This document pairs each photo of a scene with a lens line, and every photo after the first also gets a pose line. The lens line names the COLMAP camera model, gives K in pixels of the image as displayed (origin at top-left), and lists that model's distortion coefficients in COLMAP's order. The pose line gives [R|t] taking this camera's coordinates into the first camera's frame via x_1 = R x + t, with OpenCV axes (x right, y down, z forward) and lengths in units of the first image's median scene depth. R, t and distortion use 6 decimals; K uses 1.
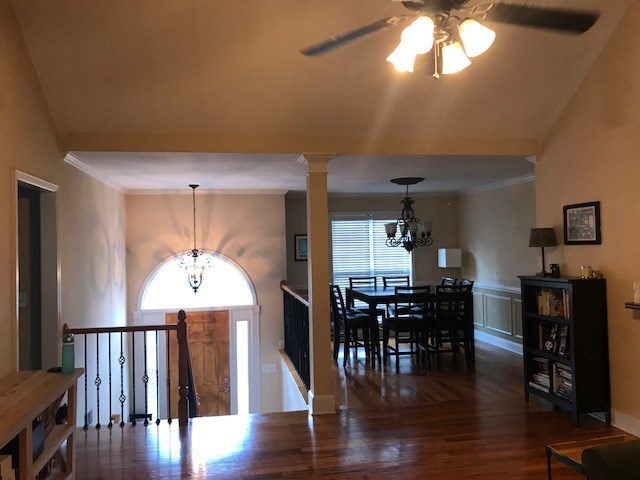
lens RADIAL K [[529.7, 0, 322.9], [0, 529.7, 239.6], [0, 0, 1]] dist [0.039647, -0.028983]
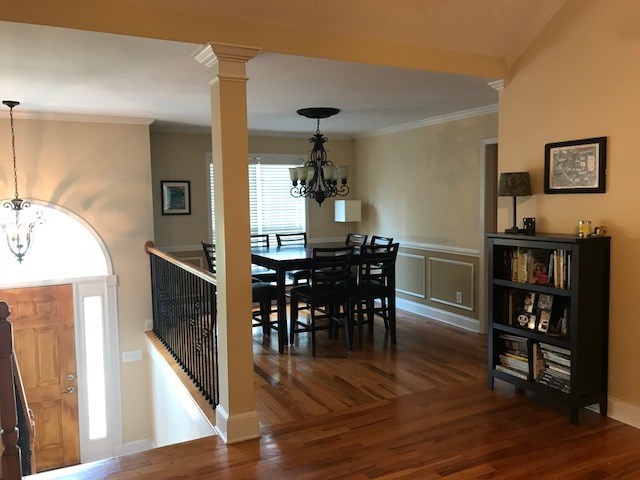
lens RADIAL K [[529.7, 0, 320.0], [0, 529.7, 237.8], [0, 0, 1]] dist [0.039647, -0.028983]
pose [[0.958892, -0.016049, 0.283318, -0.065860], [-0.008061, 0.996456, 0.083727, 0.008123], [-0.283658, -0.082569, 0.955364, 0.240104]]
